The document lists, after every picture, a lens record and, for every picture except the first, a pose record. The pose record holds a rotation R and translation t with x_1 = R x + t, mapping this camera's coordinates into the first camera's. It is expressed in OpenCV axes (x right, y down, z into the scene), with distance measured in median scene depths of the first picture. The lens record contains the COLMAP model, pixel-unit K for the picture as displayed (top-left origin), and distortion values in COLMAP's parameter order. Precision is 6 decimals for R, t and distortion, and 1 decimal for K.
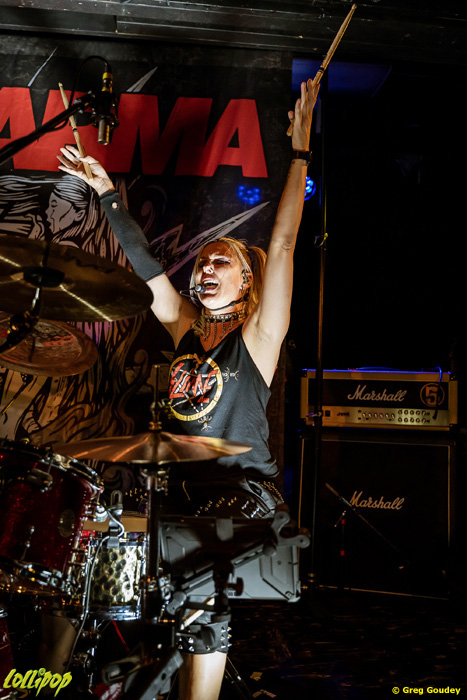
lens RADIAL K [[645.9, 0, 244.4], [0, 645.9, 336.7], [0, 0, 1]] dist [-0.000508, 0.000000]
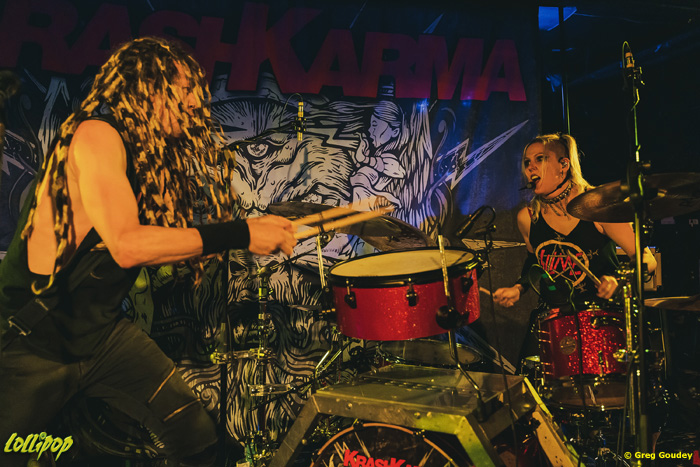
lens RADIAL K [[556.4, 0, 348.3], [0, 556.4, 240.0], [0, 0, 1]] dist [-0.022852, 0.029198]
pose [[0.990506, -0.037553, 0.132238, -0.510168], [0.031141, 0.998252, 0.050226, -0.037483], [-0.133893, -0.045631, 0.989945, -0.071390]]
